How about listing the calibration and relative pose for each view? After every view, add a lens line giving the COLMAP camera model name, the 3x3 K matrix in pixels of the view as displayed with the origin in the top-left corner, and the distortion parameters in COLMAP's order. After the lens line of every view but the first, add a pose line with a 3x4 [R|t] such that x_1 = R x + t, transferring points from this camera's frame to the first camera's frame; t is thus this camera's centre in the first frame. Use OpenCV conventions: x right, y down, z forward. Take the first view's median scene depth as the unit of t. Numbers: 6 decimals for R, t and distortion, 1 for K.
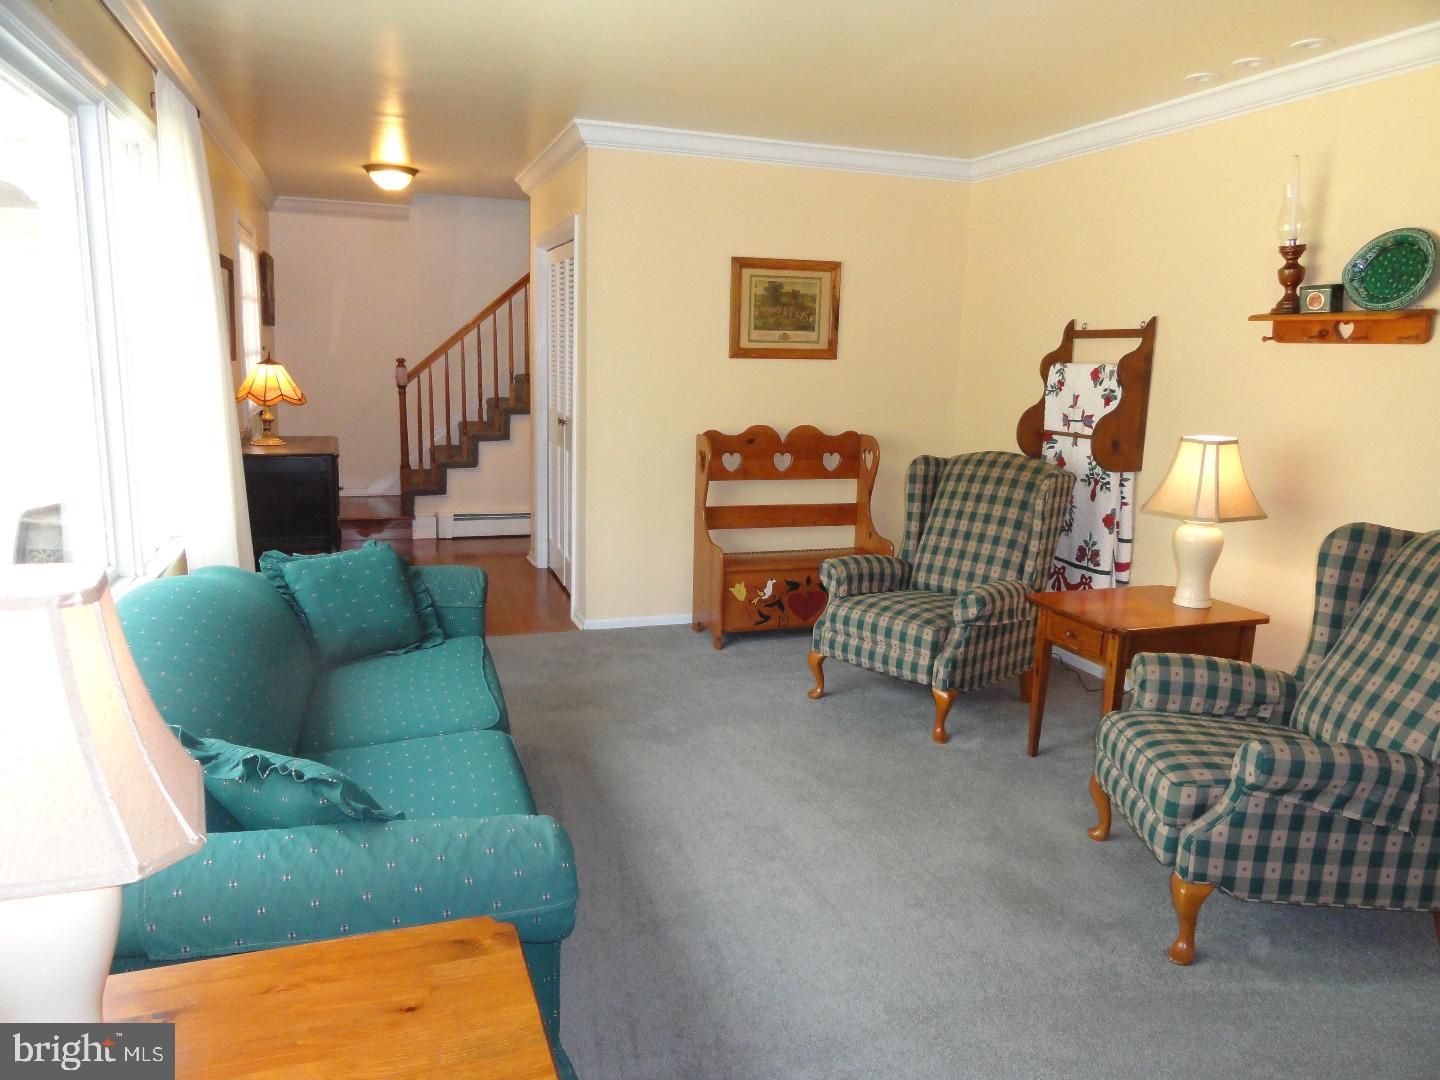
lens RADIAL K [[1007.6, 0, 724.1], [0, 1007.6, 532.6], [0, 0, 1]] dist [0.002463, 0.003543]
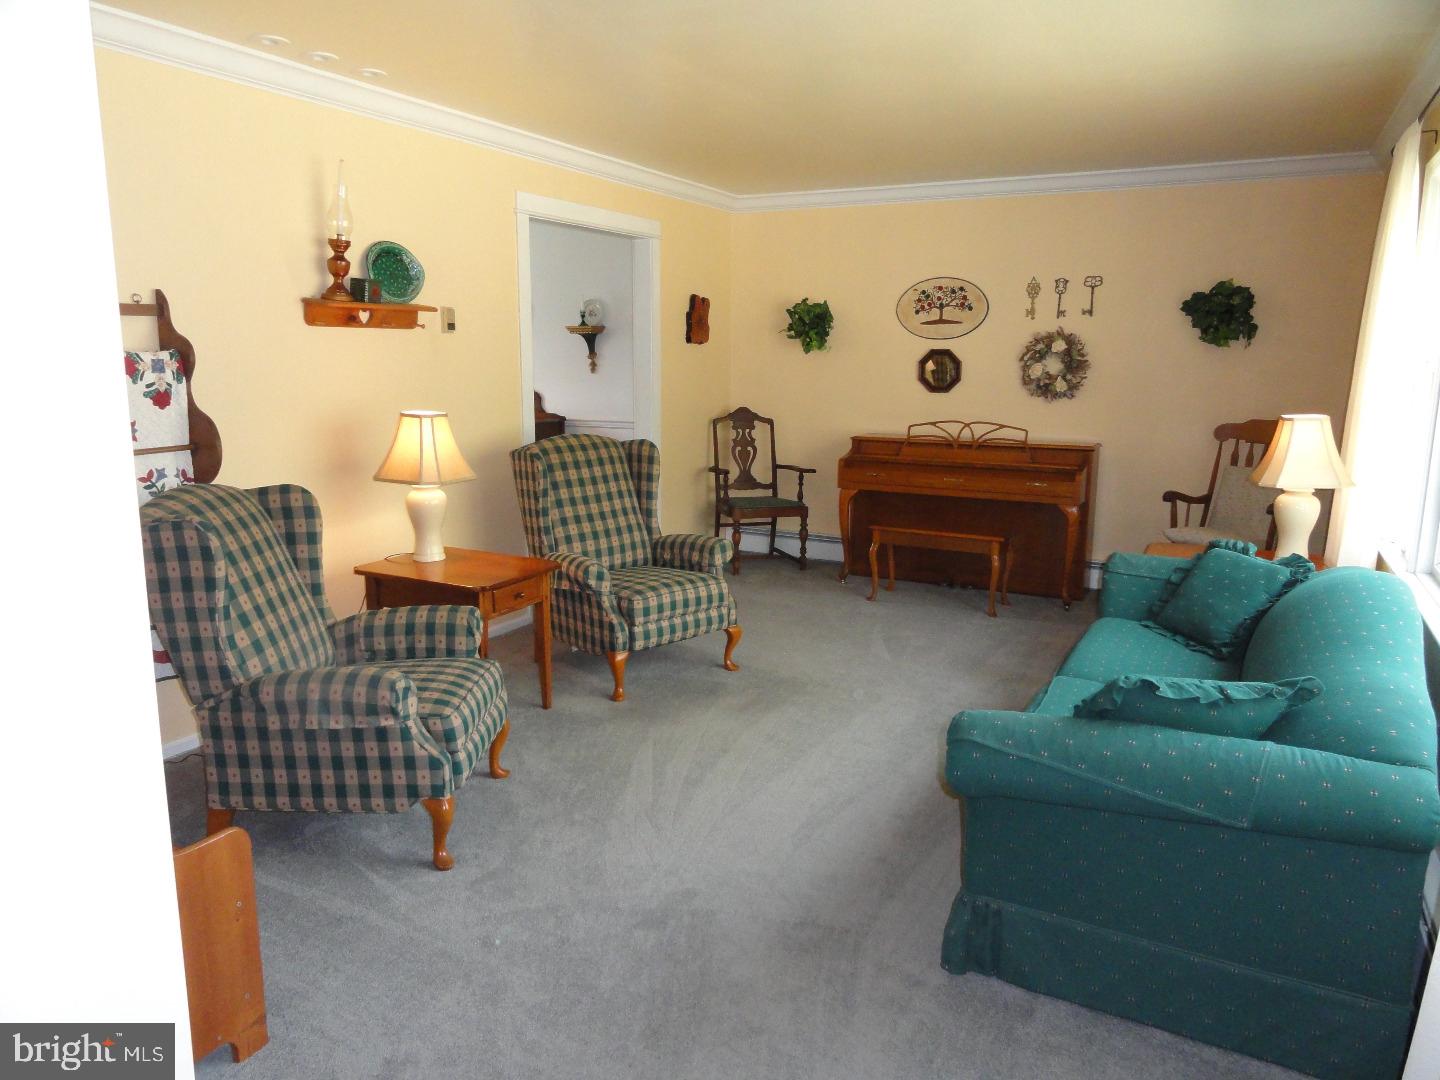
lens RADIAL K [[1007.6, 0, 721.1], [0, 1007.6, 539.7], [0, 0, 1]] dist [0.002463, 0.003543]
pose [[-0.703957, -0.160984, 0.691758, -0.570327], [0.103456, 0.940344, 0.324115, -0.294456], [-0.702667, 0.299730, -0.645307, 1.546335]]
